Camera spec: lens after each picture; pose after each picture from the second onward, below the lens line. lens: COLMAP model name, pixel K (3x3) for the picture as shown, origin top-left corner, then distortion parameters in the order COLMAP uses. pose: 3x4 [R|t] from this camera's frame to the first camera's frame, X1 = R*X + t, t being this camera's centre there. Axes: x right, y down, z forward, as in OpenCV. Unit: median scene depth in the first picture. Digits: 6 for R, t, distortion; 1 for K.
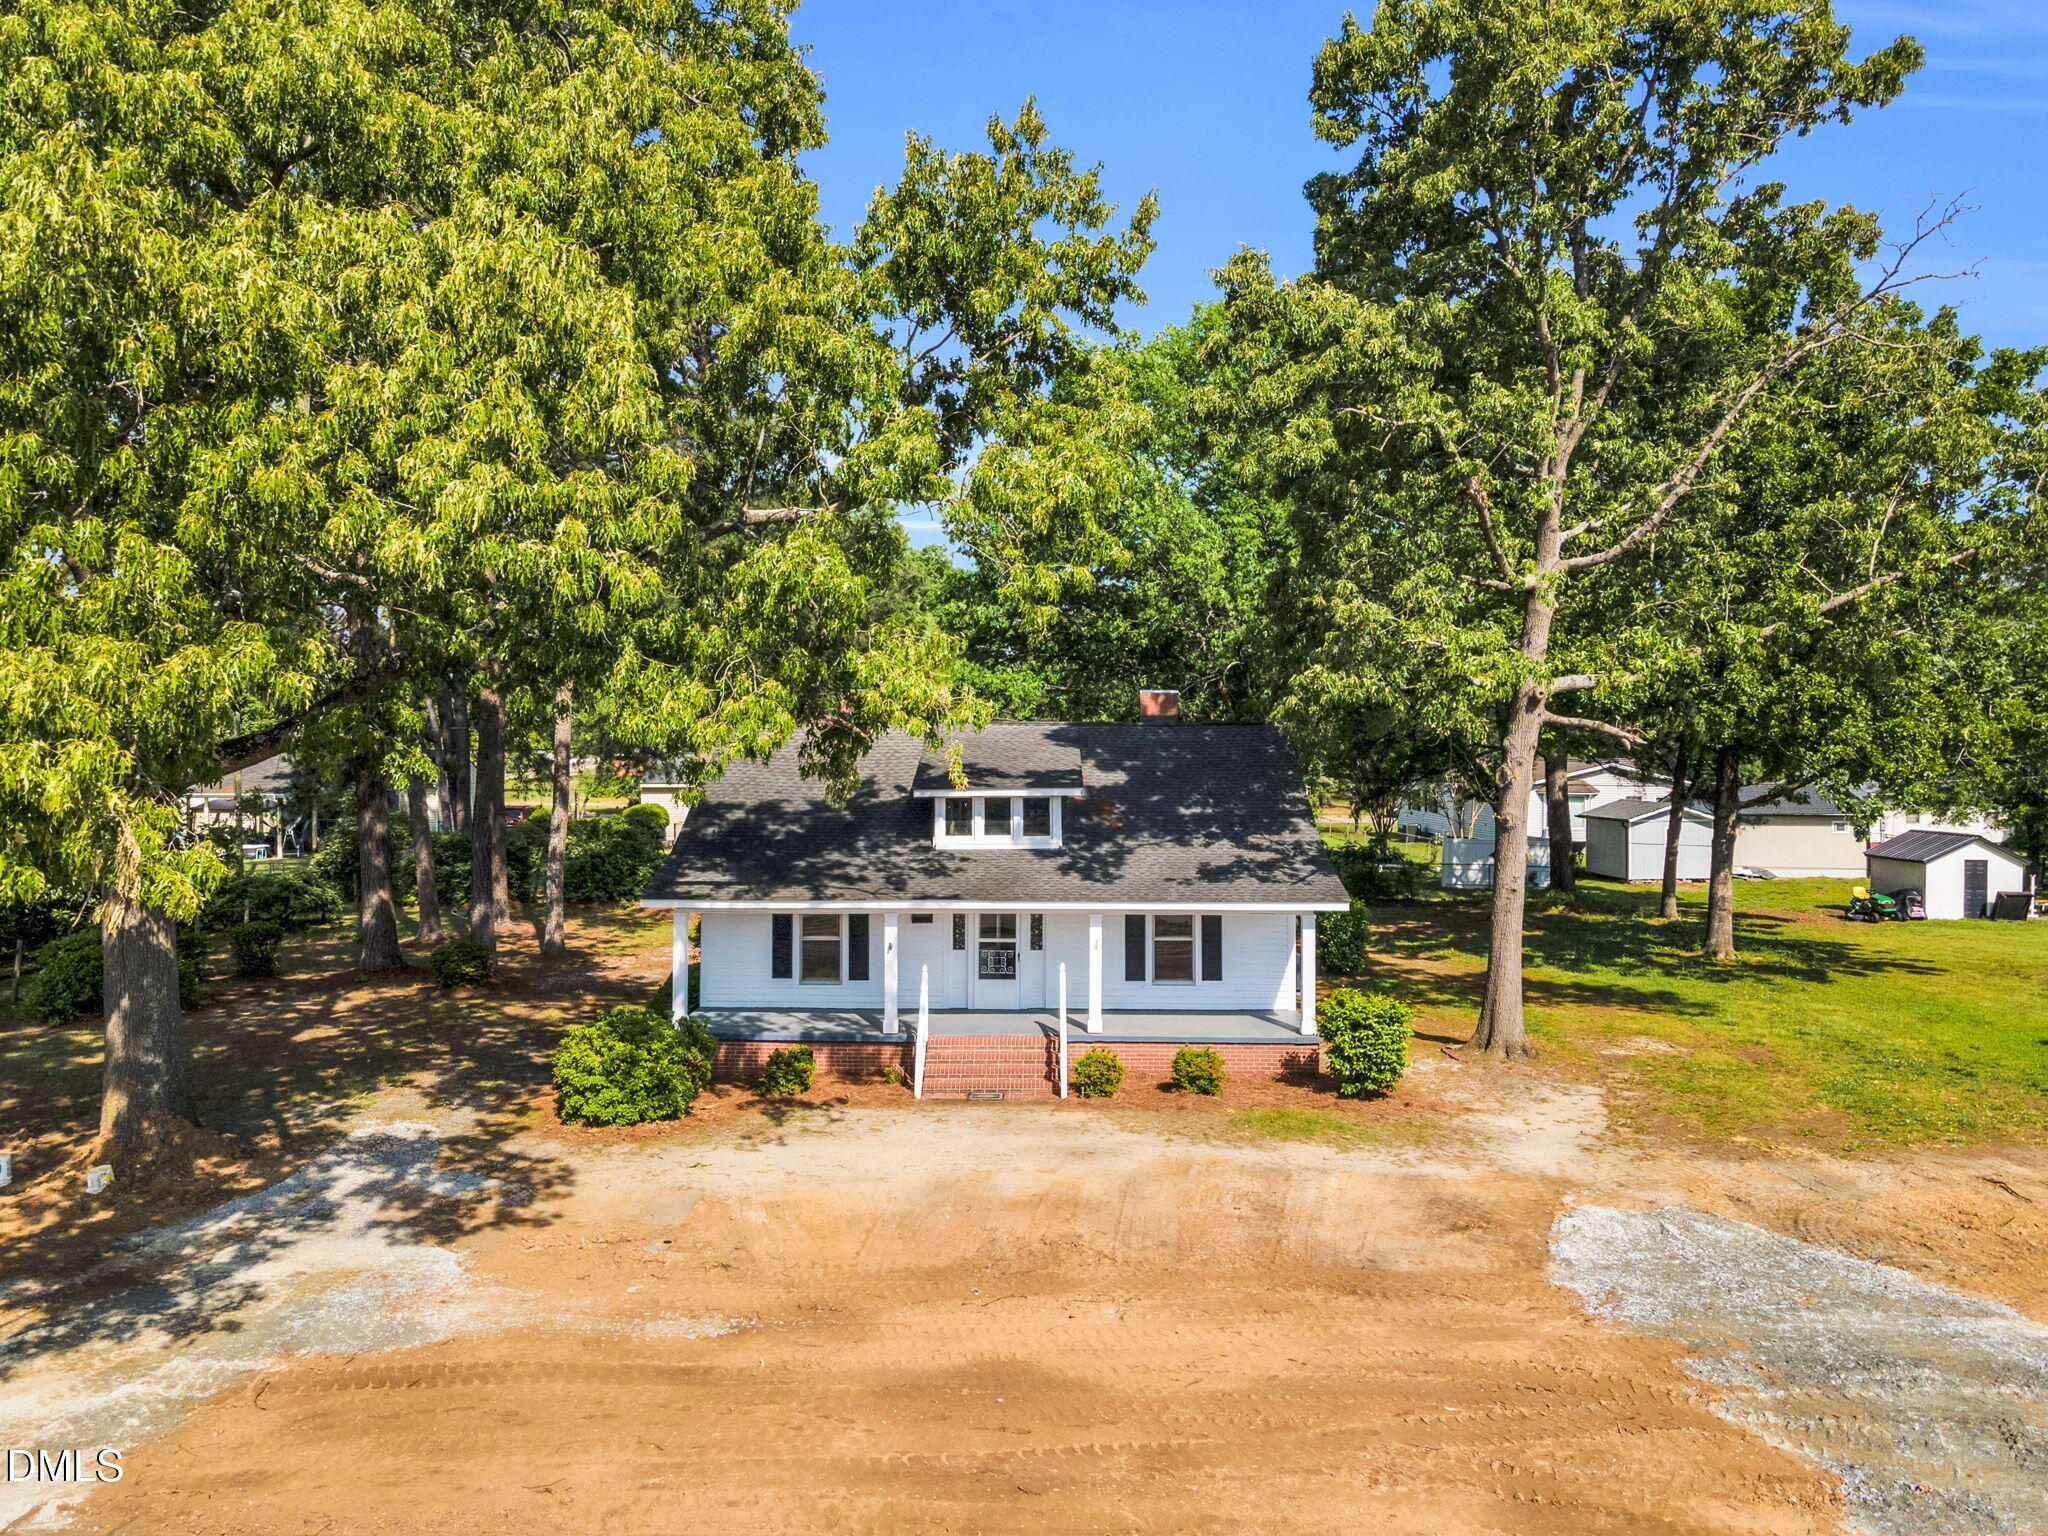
lens RADIAL K [[1542.3, 0, 1025.3], [0, 1542.3, 770.6], [0, 0, 1]] dist [0.016759, 0.004656]
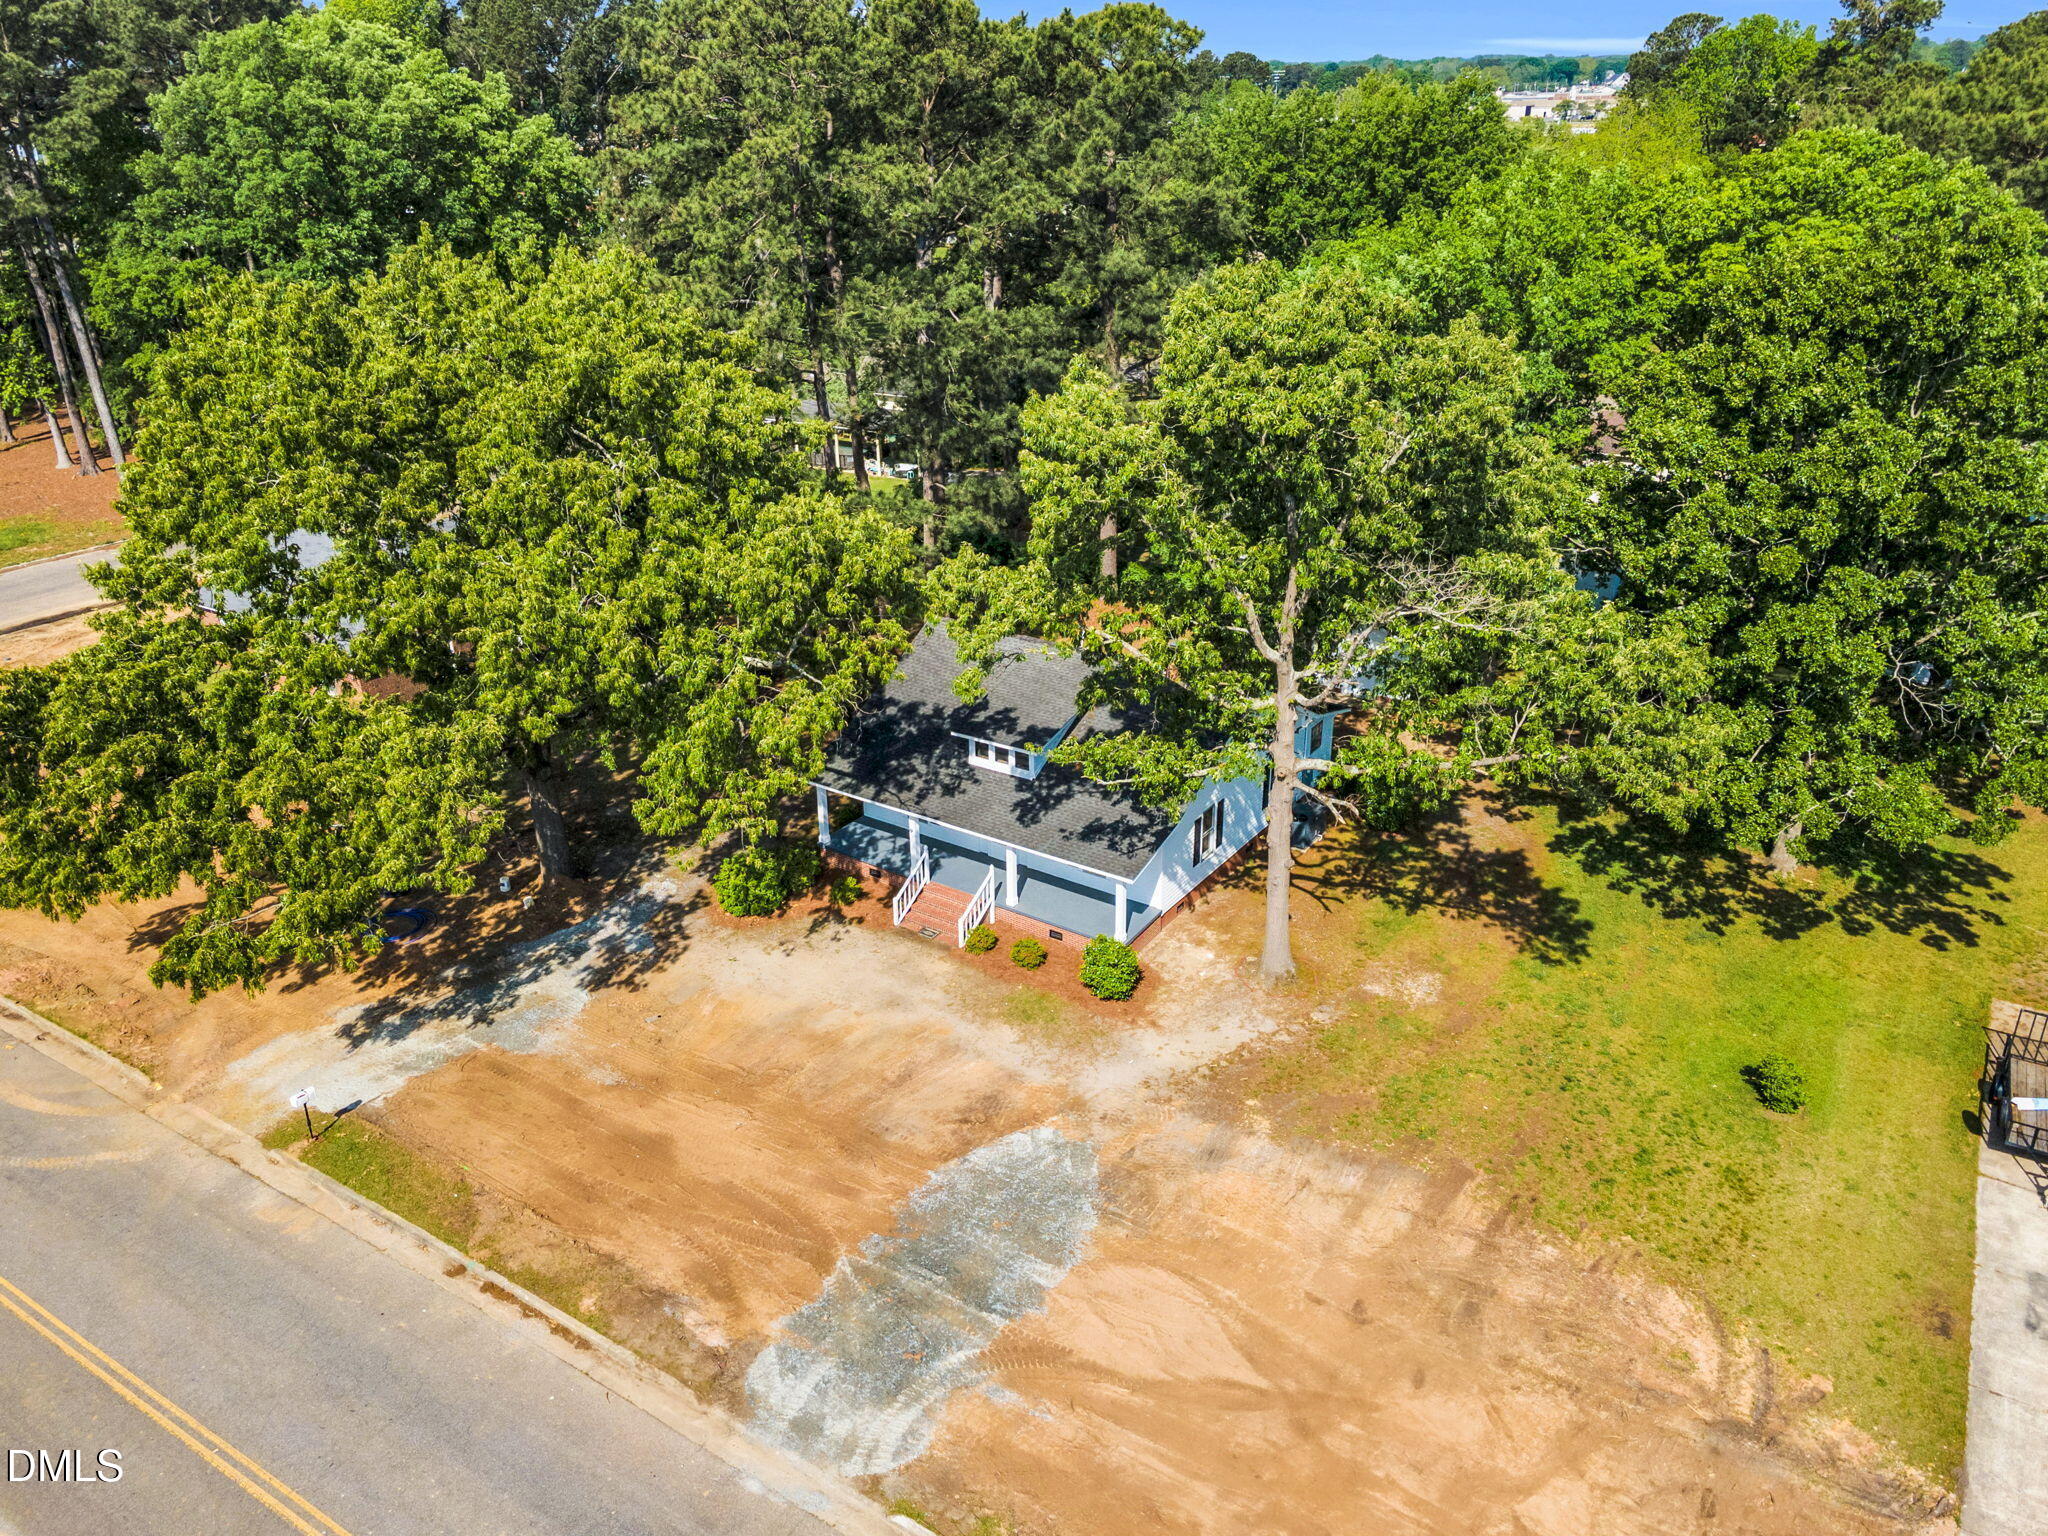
lens RADIAL K [[1542.3, 0, 1016.1], [0, 1542.3, 767.1], [0, 0, 1]] dist [0.016759, 0.004656]
pose [[0.818925, 0.222910, -0.528841, 1.338037], [0.018674, 0.910647, 0.412762, -0.977254], [0.573596, -0.347897, 0.741589, -0.292276]]
